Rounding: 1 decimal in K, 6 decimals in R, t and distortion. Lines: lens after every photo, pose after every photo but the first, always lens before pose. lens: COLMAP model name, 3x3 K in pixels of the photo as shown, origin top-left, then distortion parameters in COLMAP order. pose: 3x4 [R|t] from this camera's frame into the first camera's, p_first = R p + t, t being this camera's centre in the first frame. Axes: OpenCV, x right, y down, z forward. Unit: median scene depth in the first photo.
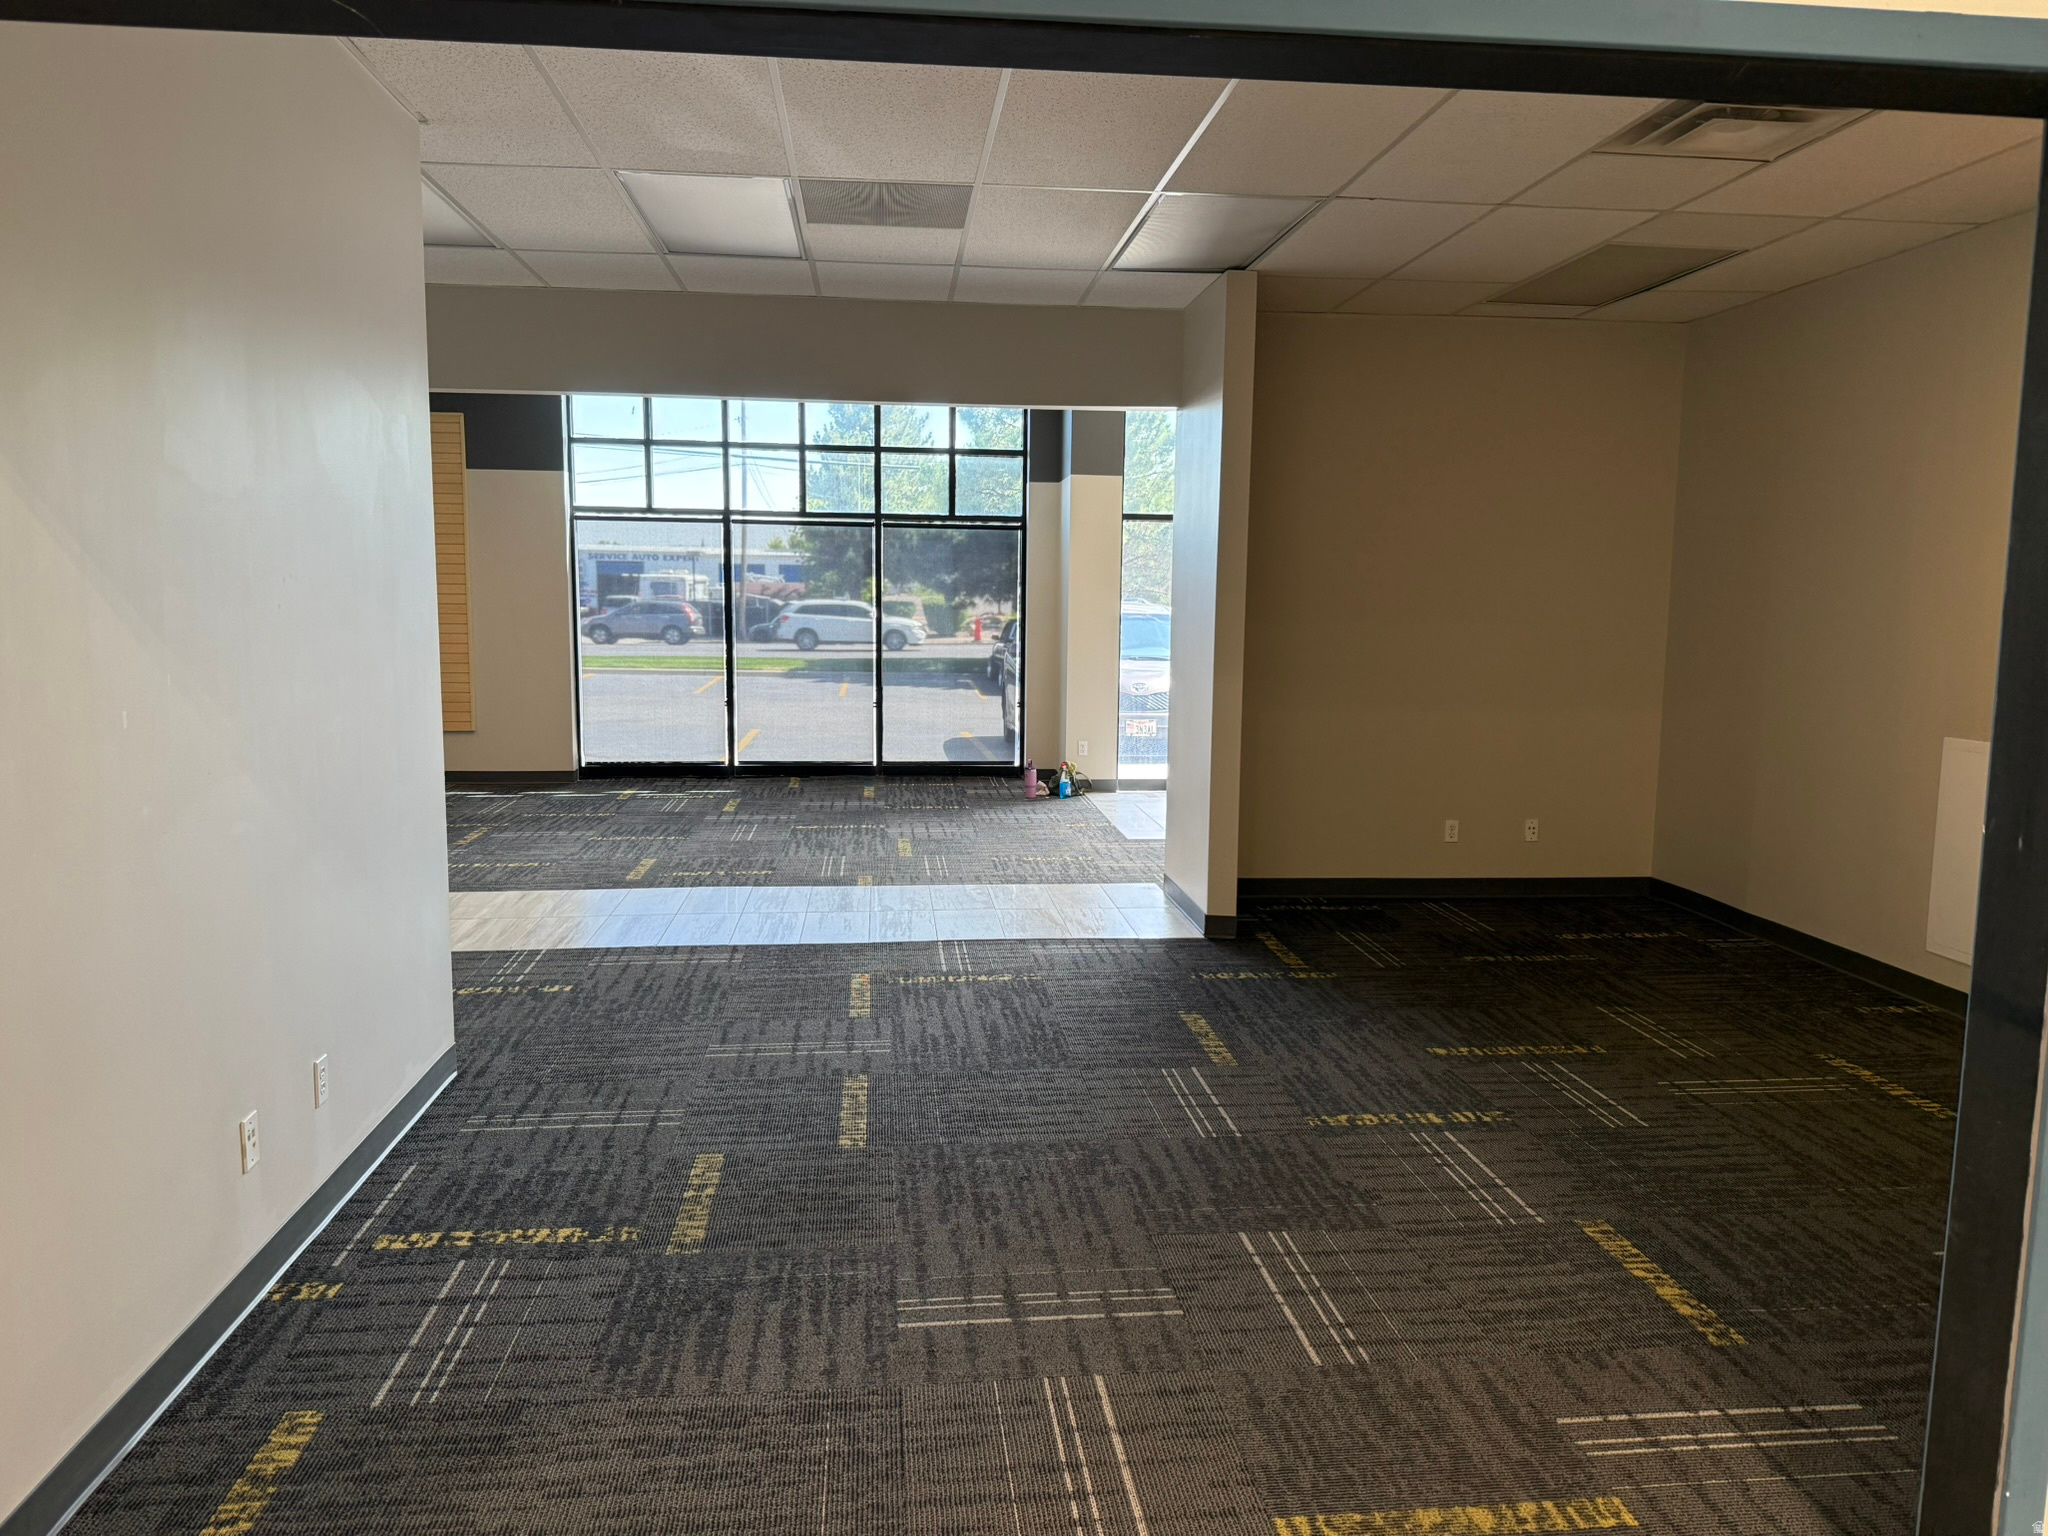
lens RADIAL K [[1428.5, 0, 1040.6], [0, 1428.5, 765.9], [0, 0, 1]] dist [0.040989, -0.062576]
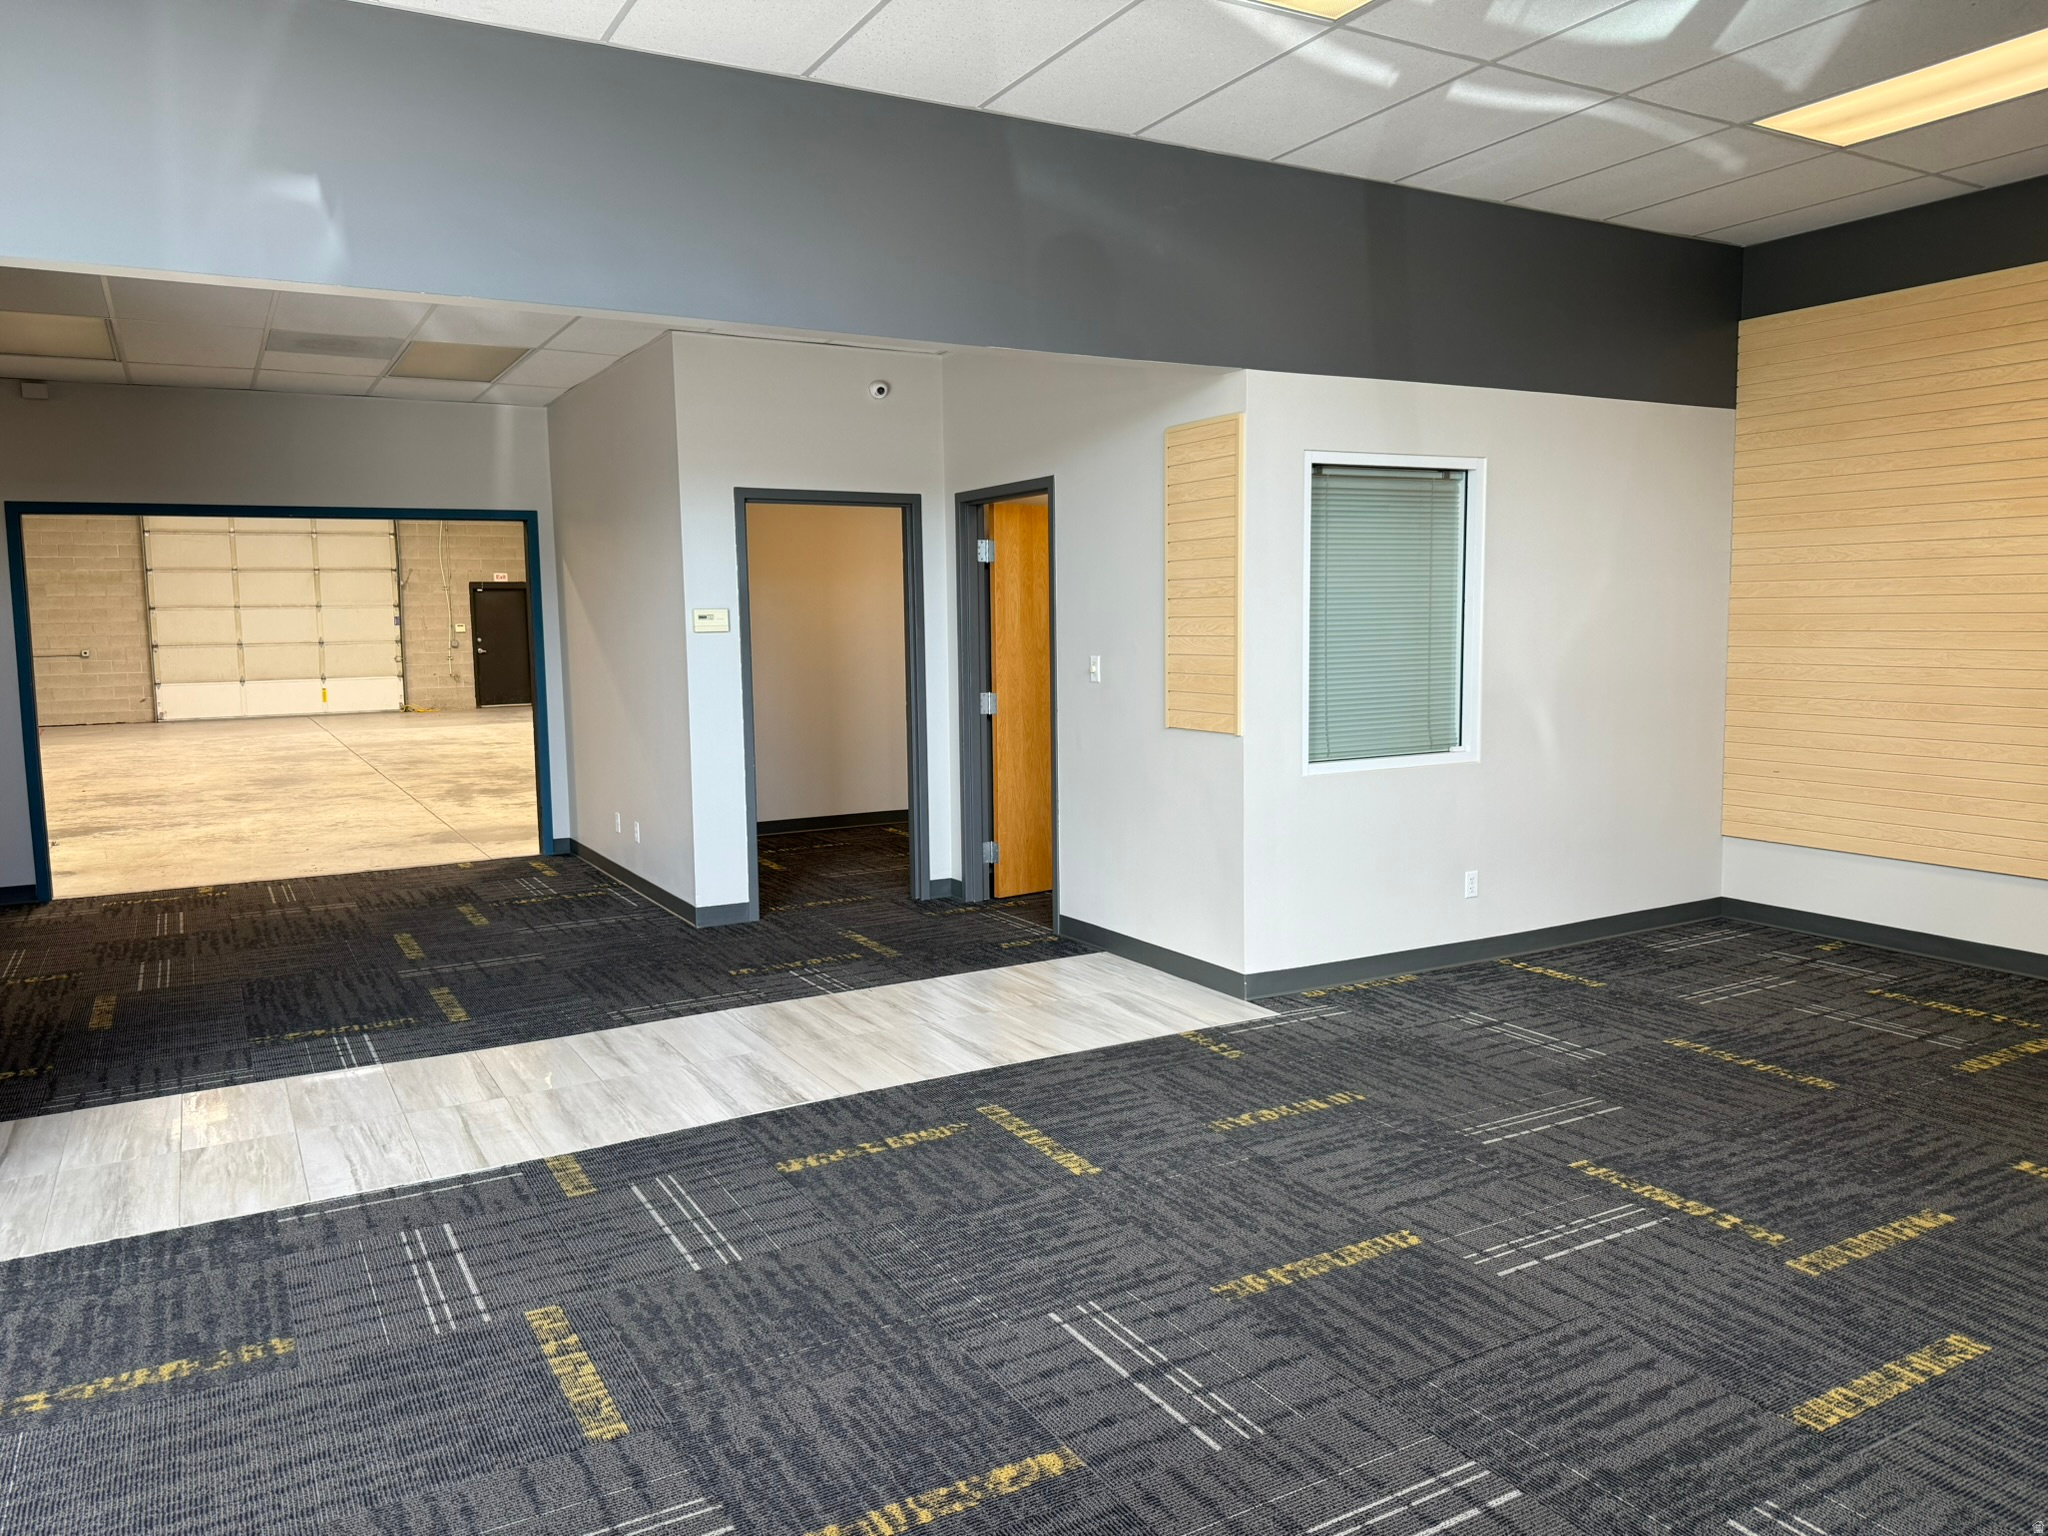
lens RADIAL K [[1428.5, 0, 1023.4], [0, 1428.5, 747.7], [0, 0, 1]] dist [0.040989, -0.062576]
pose [[-0.919290, 0.029670, -0.392460, -0.119857], [-0.050665, 0.979937, 0.192760, -0.287266], [0.390305, 0.197086, -0.899344, 2.374689]]
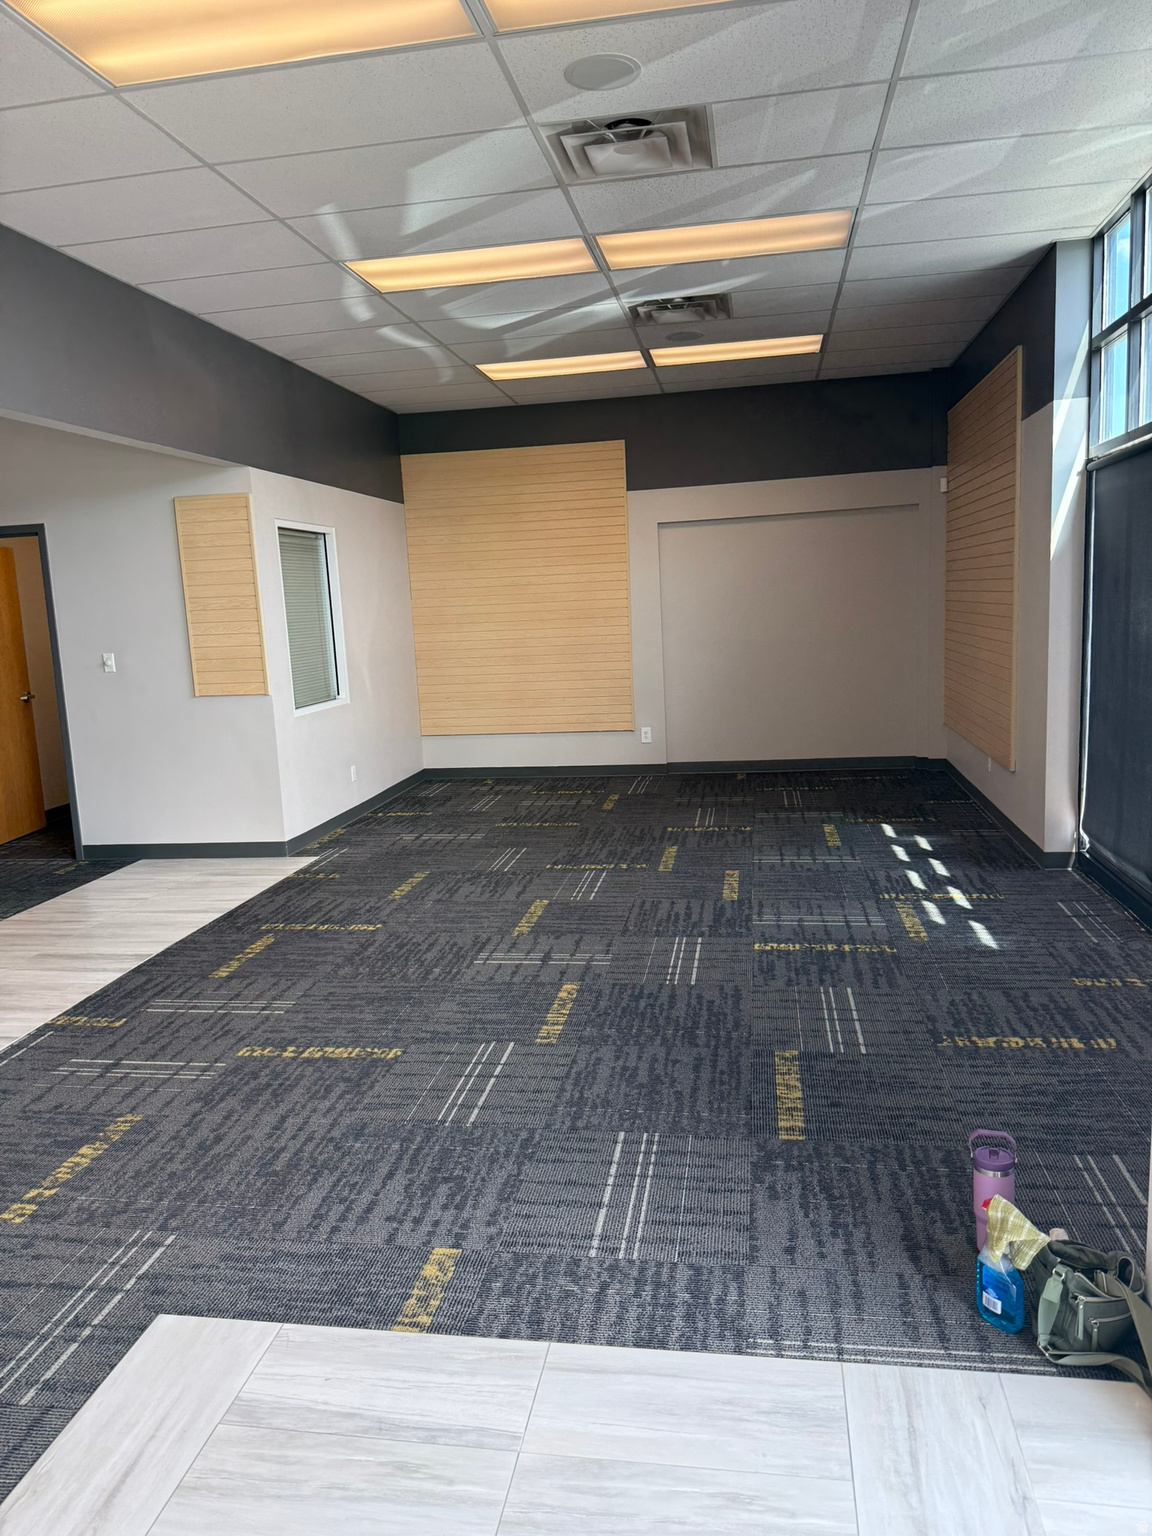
lens RADIAL K [[1071.4, 0, 566.9], [0, 1071.4, 763.8], [0, 0, 1]] dist [0.040989, -0.062576]
pose [[-0.281673, 0.139085, -0.949377, 0.503143], [-0.071339, 0.983664, 0.165274, -0.255518], [0.956855, 0.114281, -0.267149, 2.163848]]
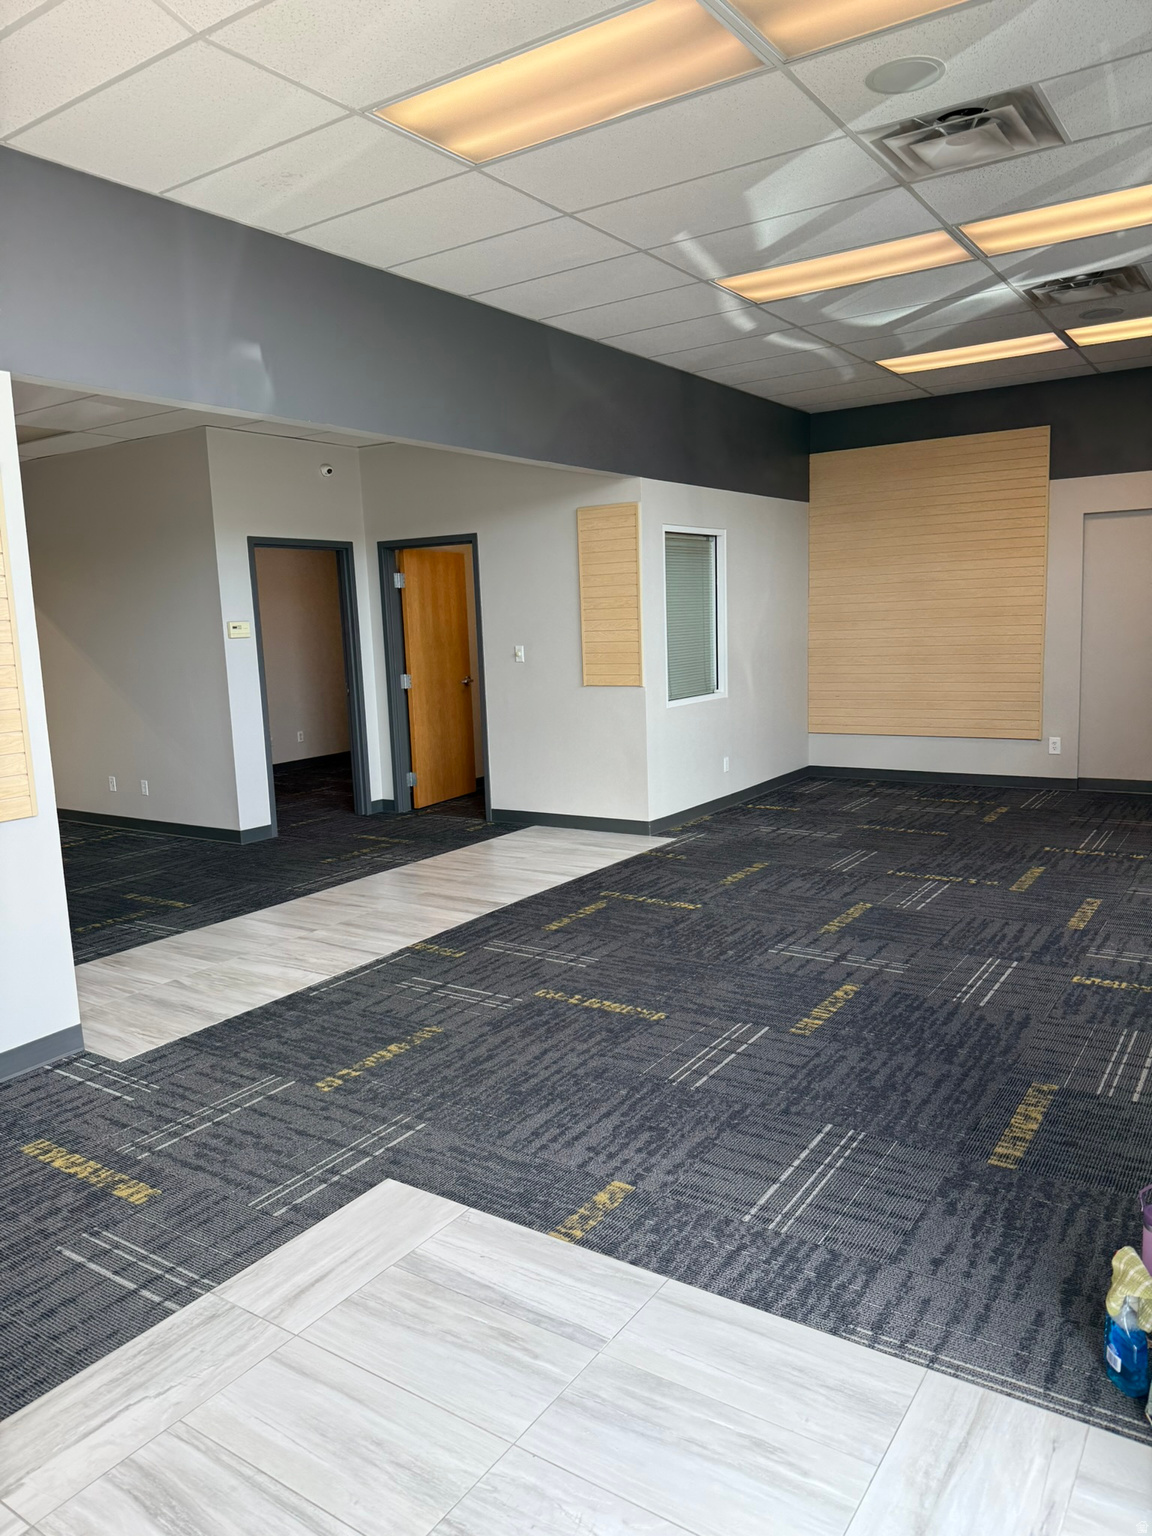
lens RADIAL K [[1071.4, 0, 570.6], [0, 1071.4, 769.6], [0, 0, 1]] dist [0.040989, -0.062576]
pose [[-0.653315, 0.111695, -0.748801, 0.485624], [-0.066329, 0.976810, 0.203576, -0.270693], [0.754175, 0.182667, -0.630756, 2.309040]]
